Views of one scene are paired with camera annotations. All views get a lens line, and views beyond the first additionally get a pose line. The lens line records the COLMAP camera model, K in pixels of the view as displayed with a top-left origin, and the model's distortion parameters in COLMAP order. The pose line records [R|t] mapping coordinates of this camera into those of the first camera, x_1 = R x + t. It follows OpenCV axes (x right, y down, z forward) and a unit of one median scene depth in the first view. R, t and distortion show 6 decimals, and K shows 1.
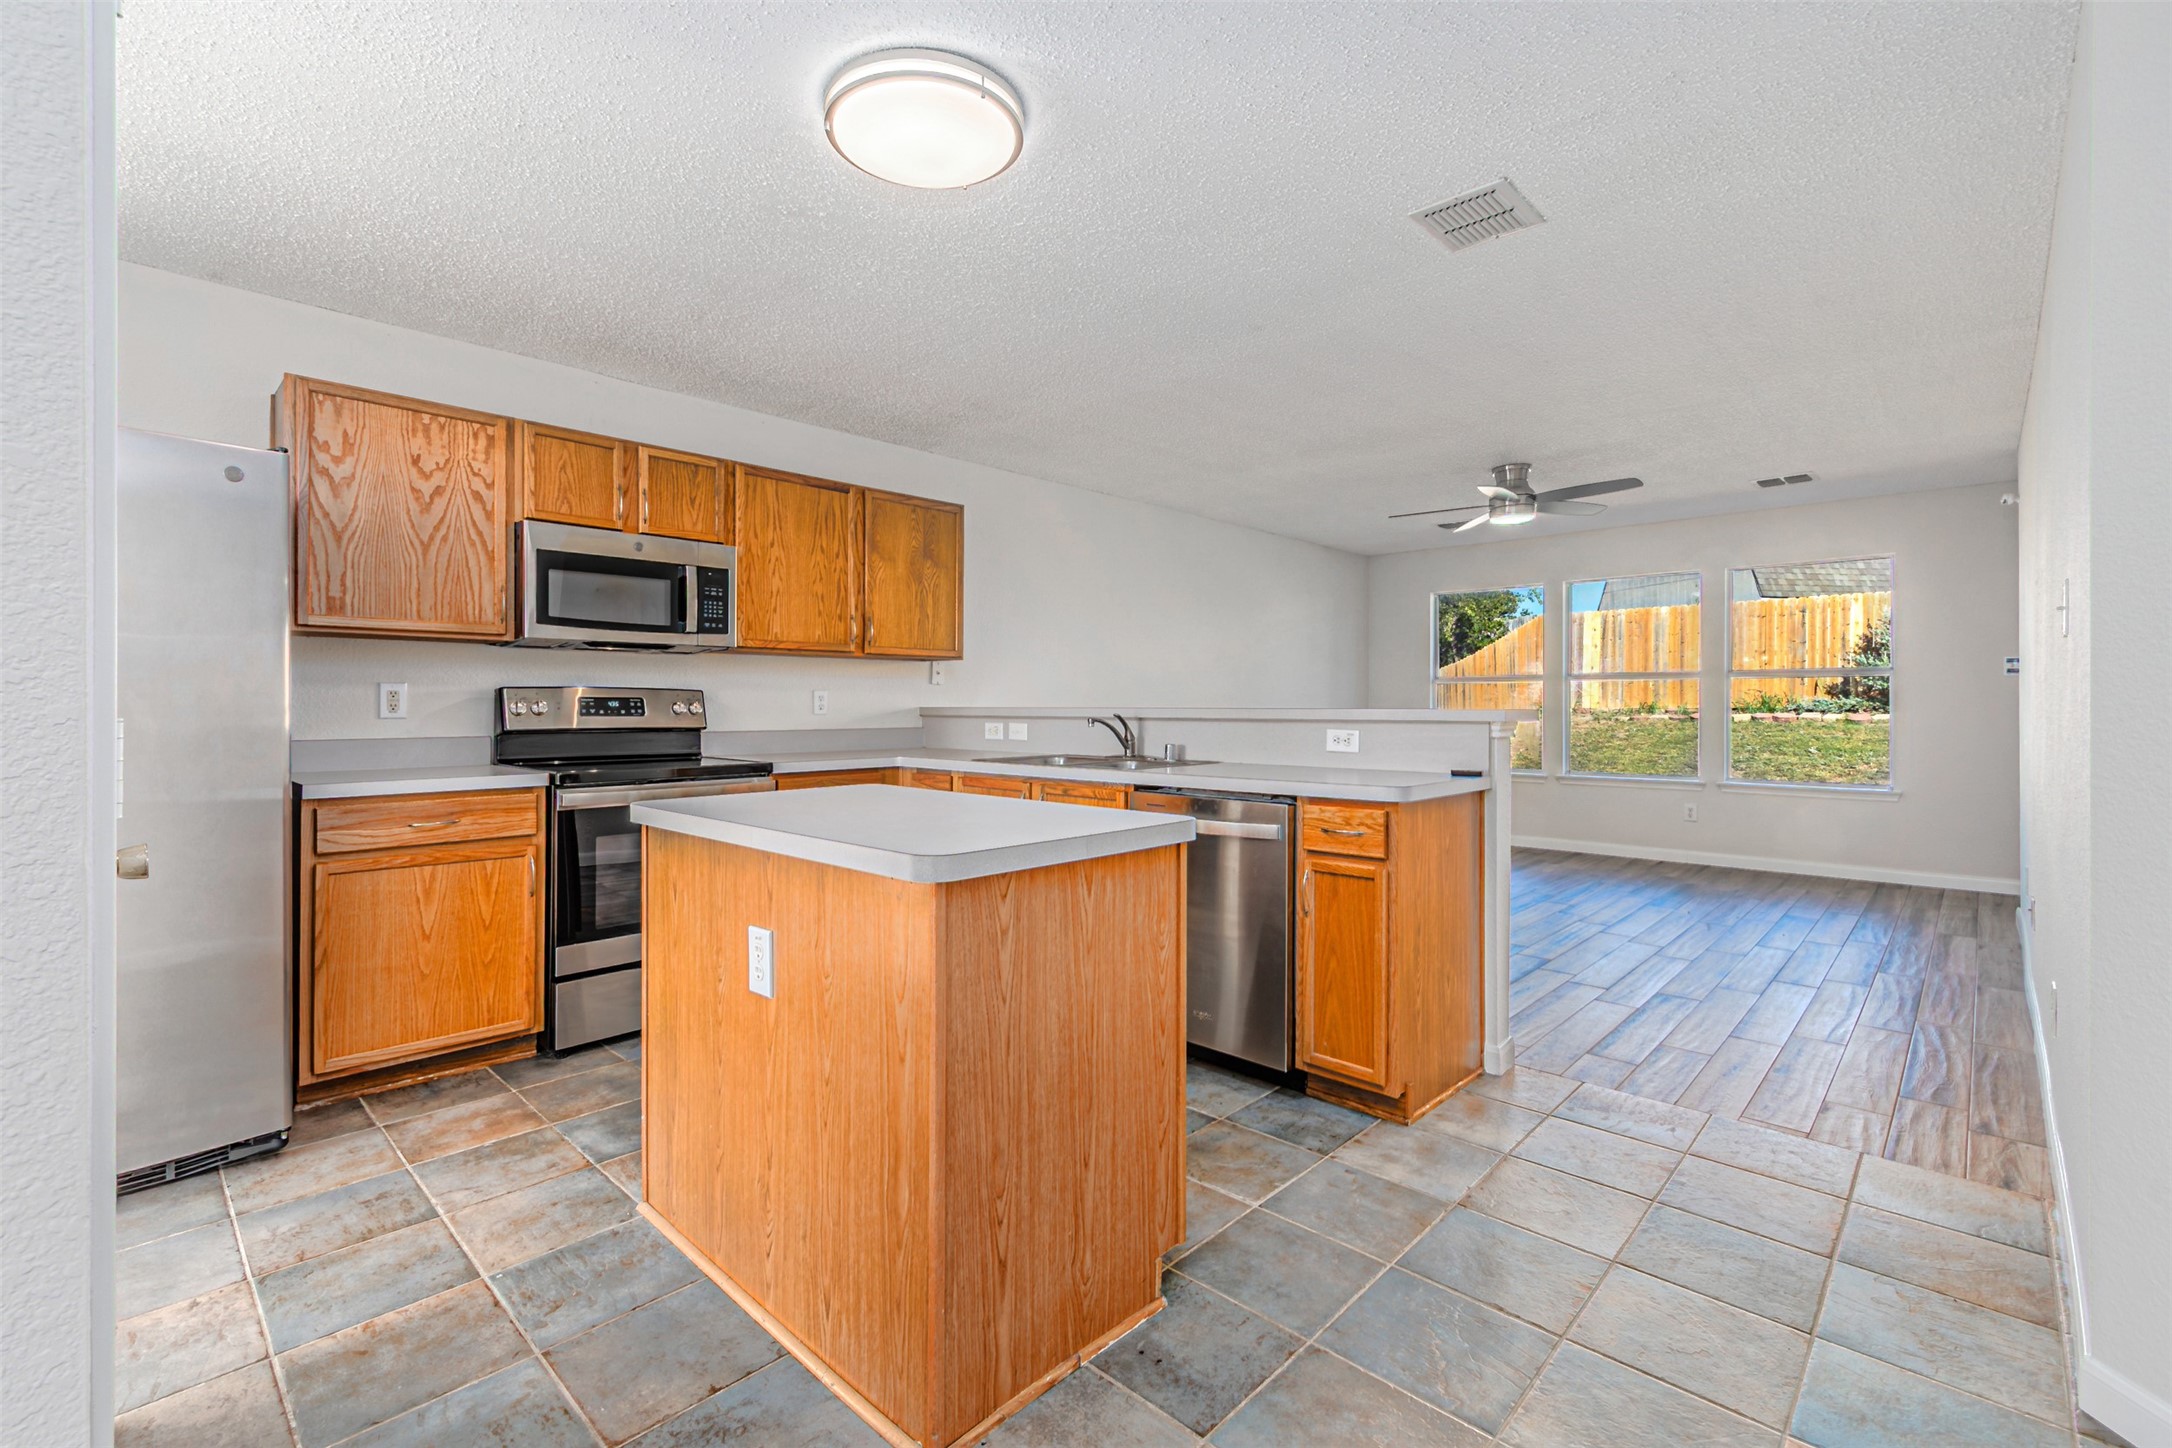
lens RADIAL K [[947.2, 0, 1084.5], [0, 947.2, 710.0], [0, 0, 1]] dist [0.004805, -0.002129]
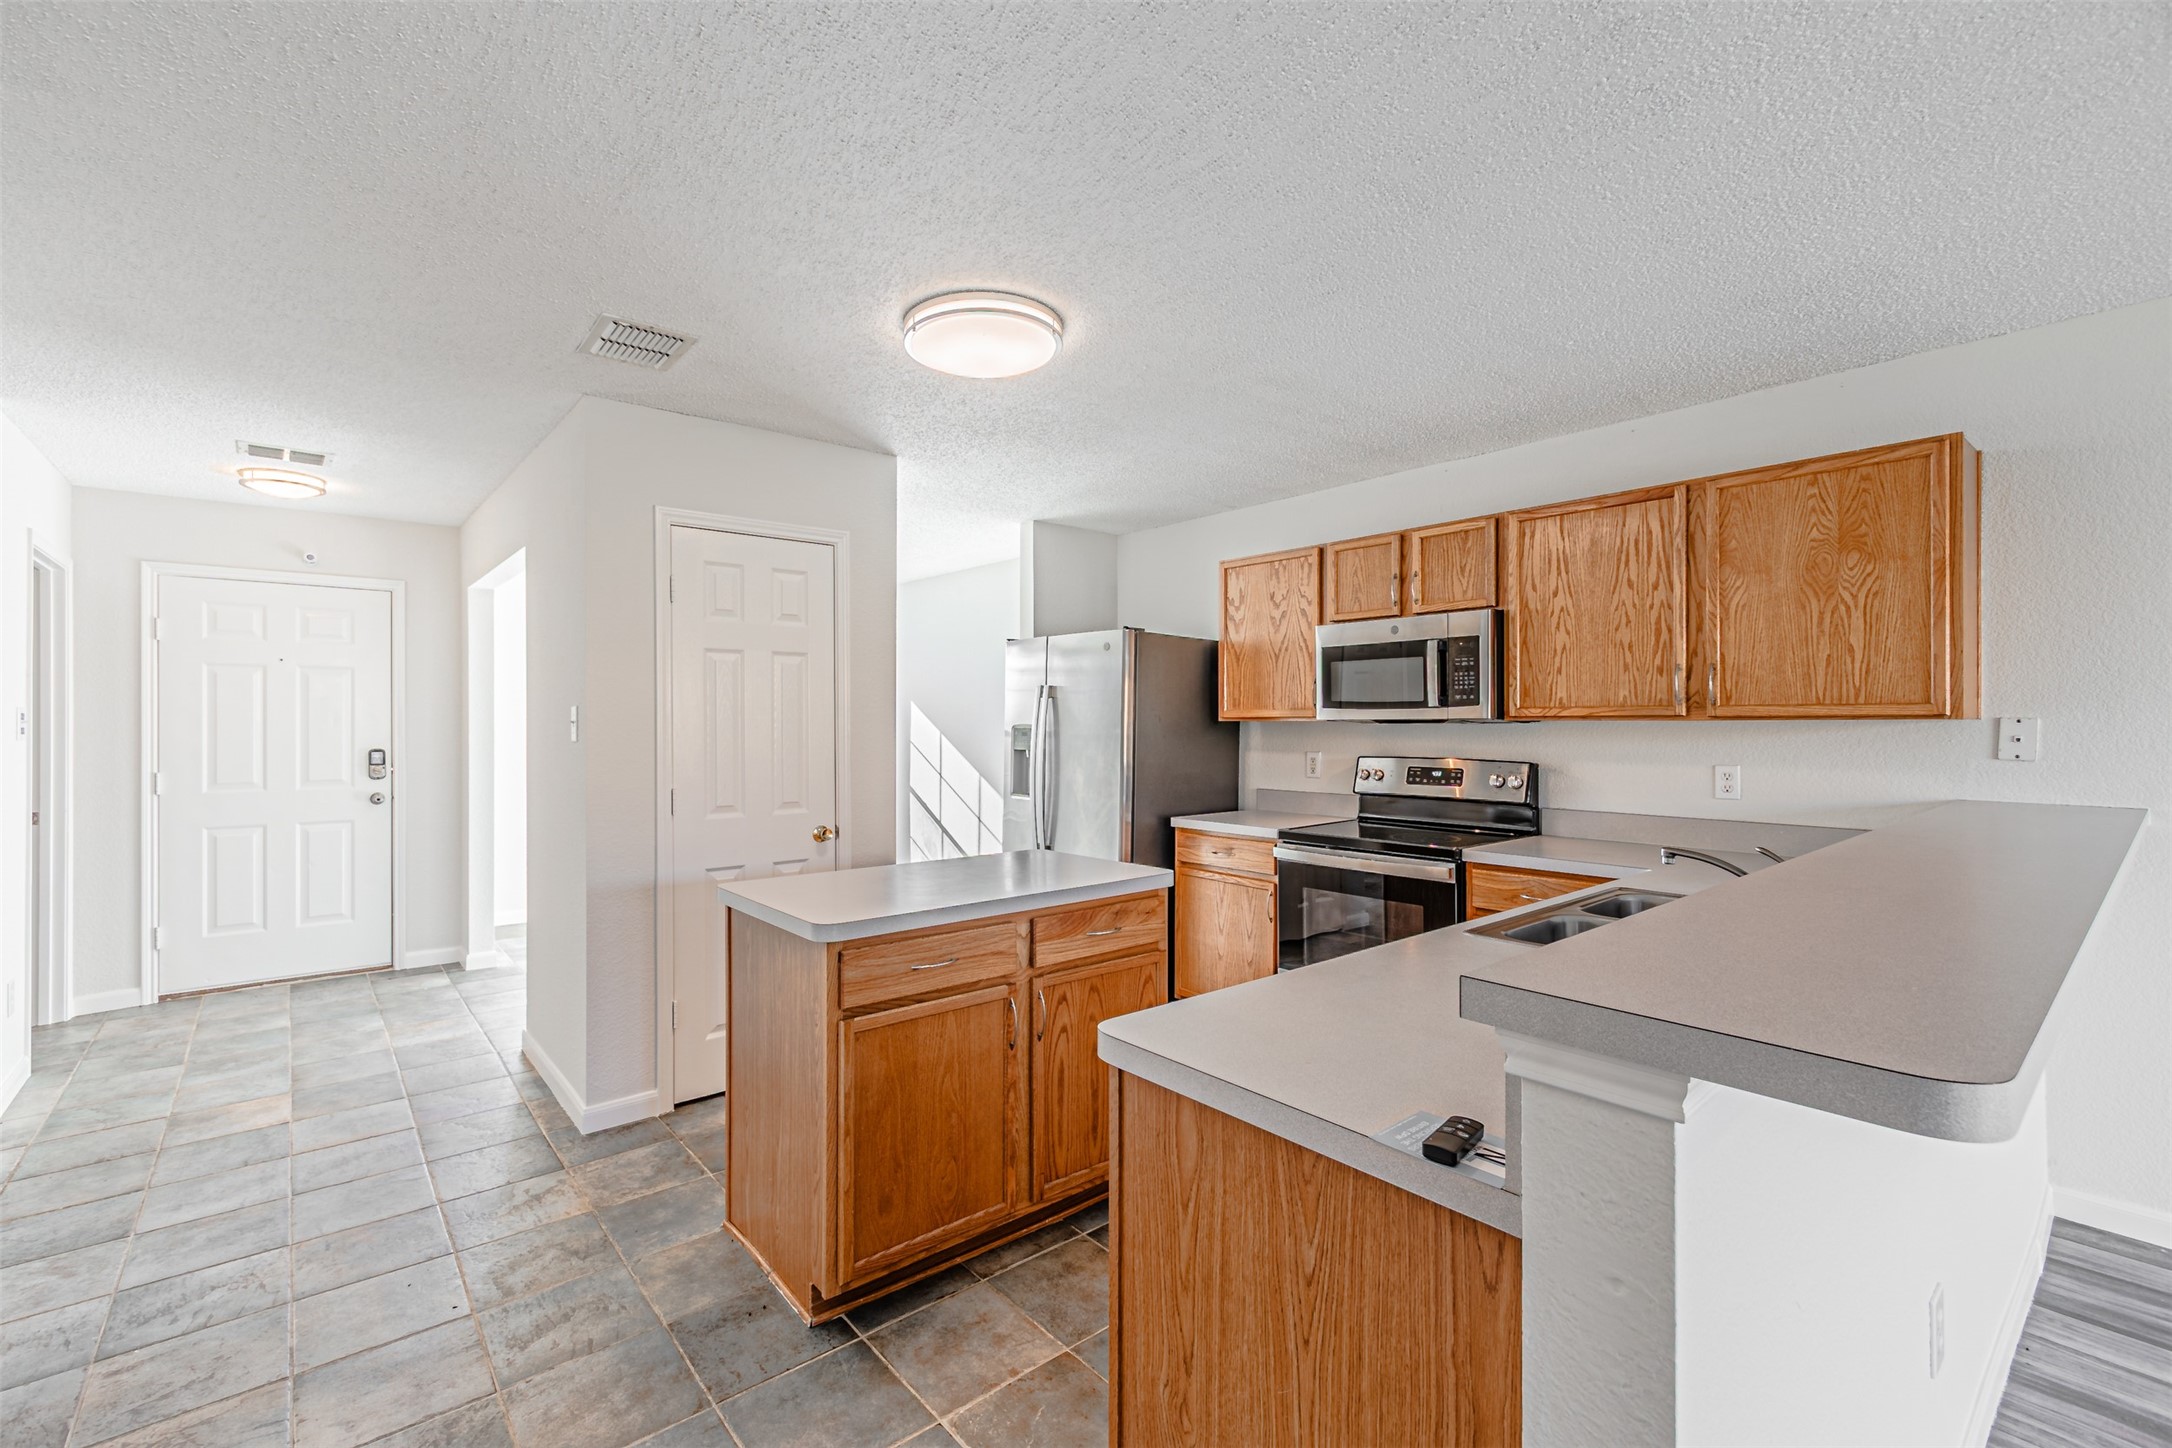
lens RADIAL K [[947.2, 0, 1069.4], [0, 947.2, 722.8], [0, 0, 1]] dist [0.004805, -0.002129]
pose [[-0.124155, 0.001697, -0.992261, 0.690633], [-0.003830, 0.999990, 0.002190, -0.073369], [0.992255, 0.004073, -0.124147, 0.830263]]
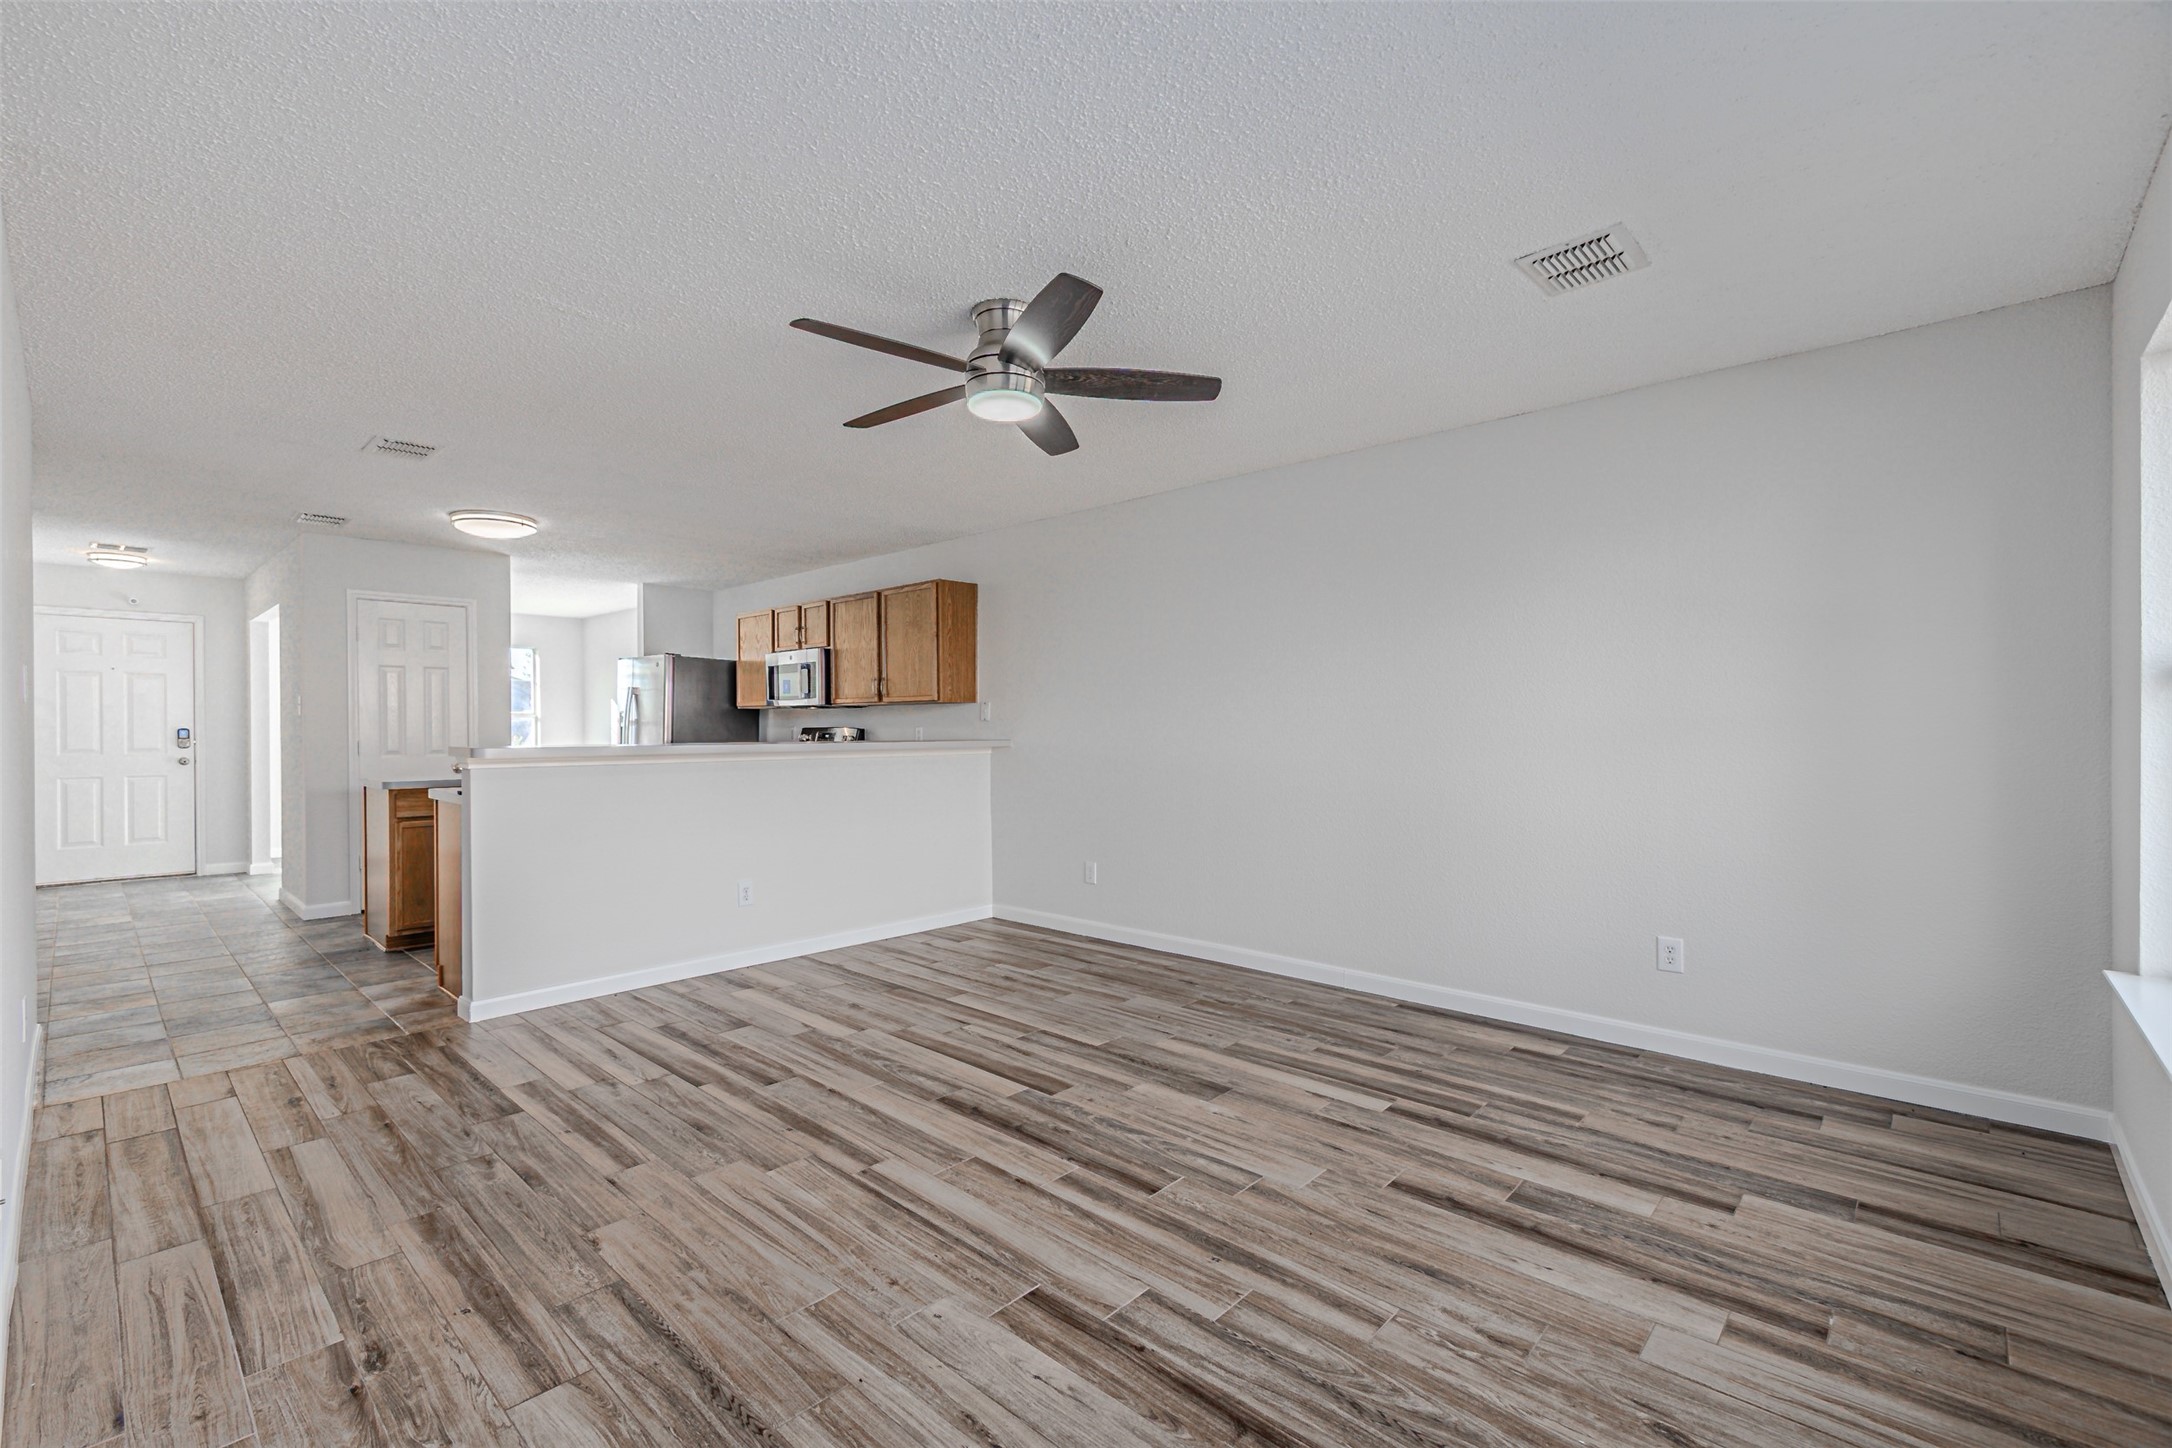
lens RADIAL K [[947.2, 0, 1078.4], [0, 947.2, 732.1], [0, 0, 1]] dist [0.004805, -0.002129]
pose [[0.002437, 0.005839, -0.999980, 1.656180], [-0.001397, 0.999982, 0.005836, -0.031126], [0.999996, 0.001383, 0.002445, 1.732284]]
